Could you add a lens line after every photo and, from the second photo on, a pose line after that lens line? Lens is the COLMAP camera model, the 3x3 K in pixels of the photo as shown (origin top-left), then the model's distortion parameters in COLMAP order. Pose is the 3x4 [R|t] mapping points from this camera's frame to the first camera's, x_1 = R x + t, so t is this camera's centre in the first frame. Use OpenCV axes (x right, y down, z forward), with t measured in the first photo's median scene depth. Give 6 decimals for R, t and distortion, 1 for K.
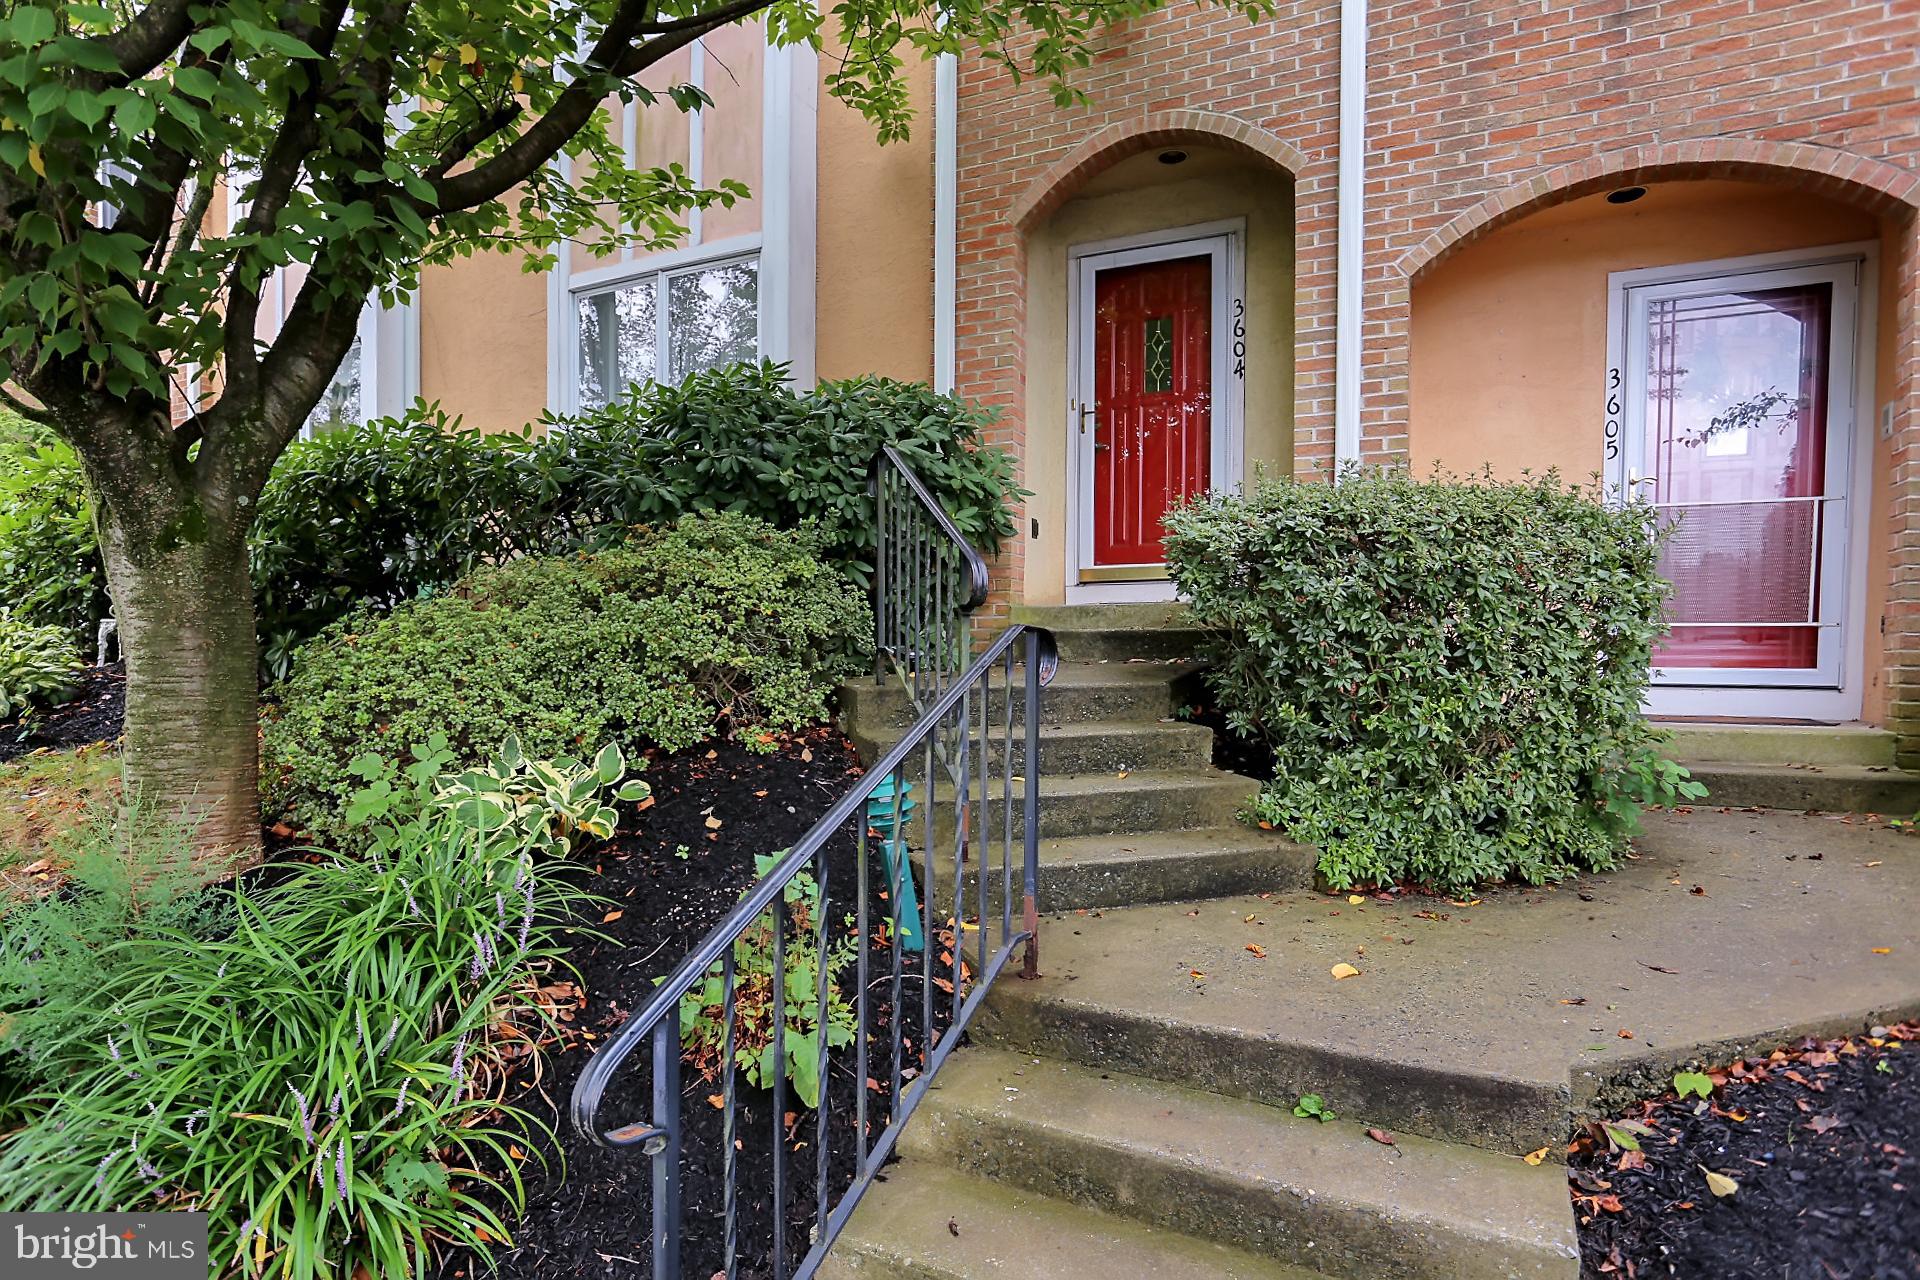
lens RADIAL K [[1119.7, 0, 955.6], [0, 1119.7, 655.5], [0, 0, 1]] dist [0.004989, 0.002931]
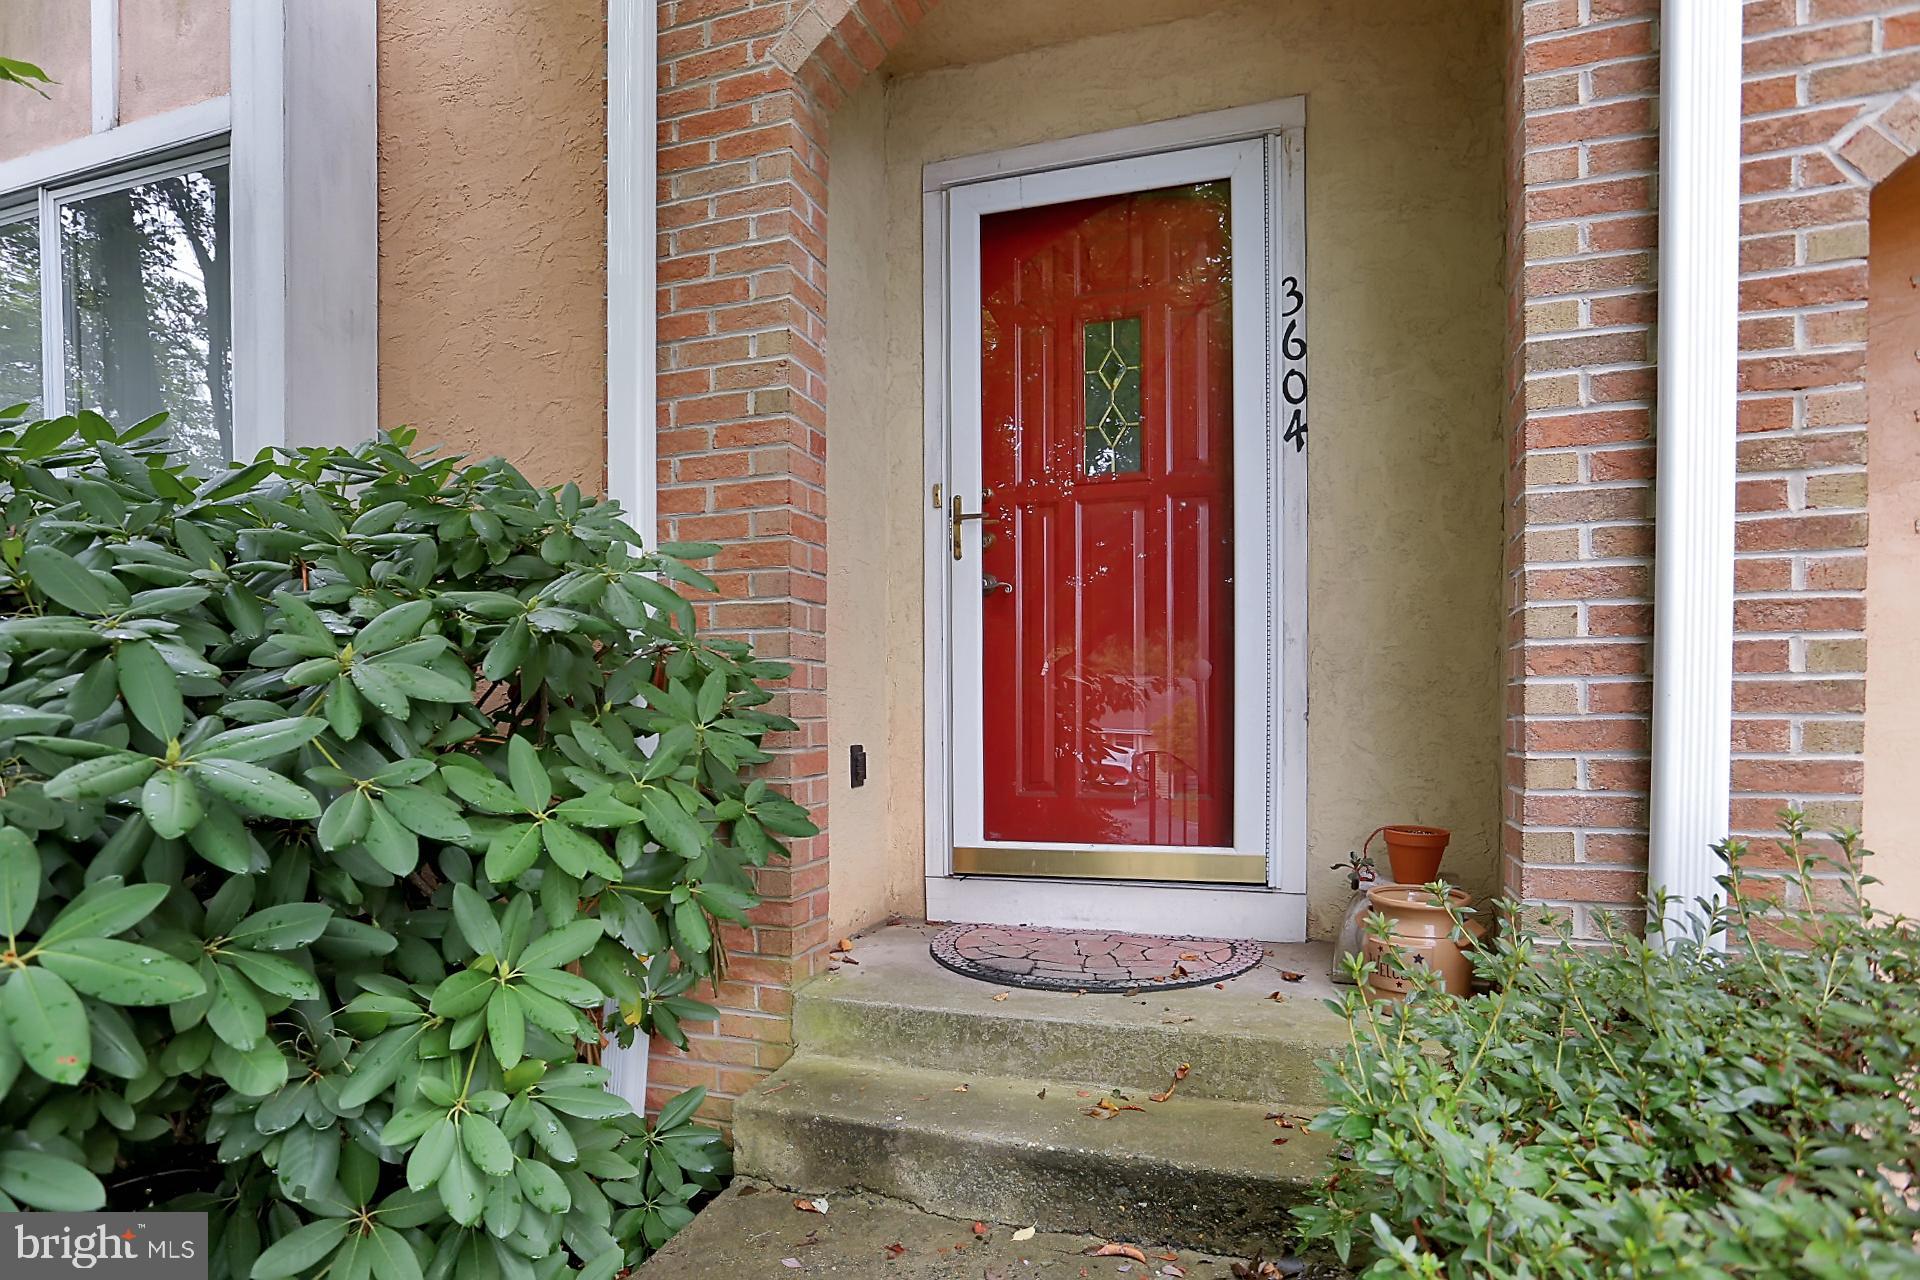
lens RADIAL K [[1119.7, 0, 950.5], [0, 1119.7, 722.8], [0, 0, 1]] dist [0.004989, 0.002931]
pose [[0.993774, -0.012014, 0.110768, 0.061186], [0.009567, 0.999699, 0.022596, -0.149410], [-0.111006, -0.021395, 0.993589, 0.564006]]
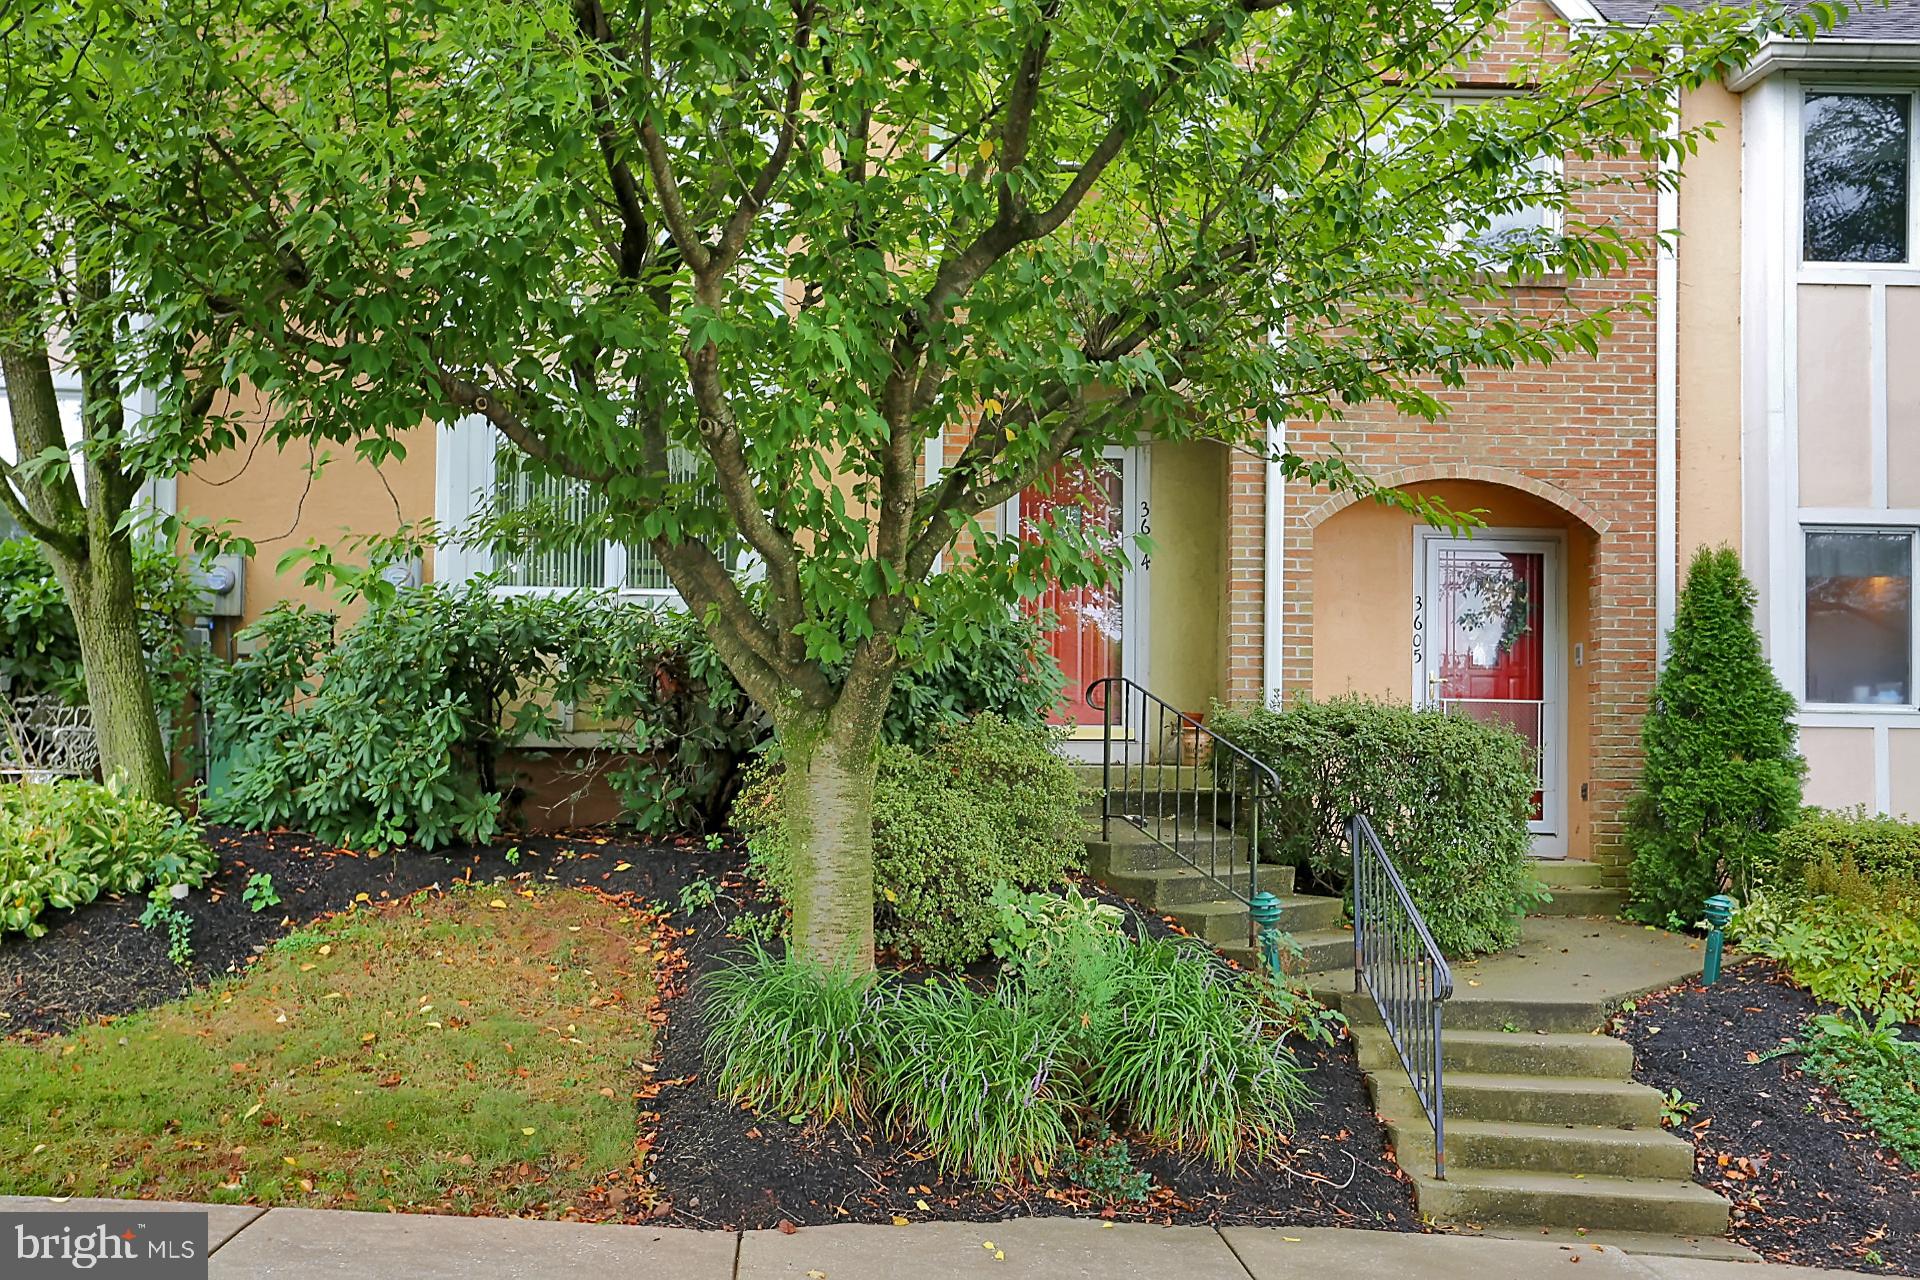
lens RADIAL K [[1925.5, 0, 955.8], [0, 1925.5, 637.9], [0, 0, 1]] dist [0.027702, 0.000000]
pose [[0.878213, 0.043036, 0.476330, -0.890317], [-0.013408, 0.997767, -0.065427, -0.042018], [-0.478082, 0.051072, 0.876829, -0.678325]]
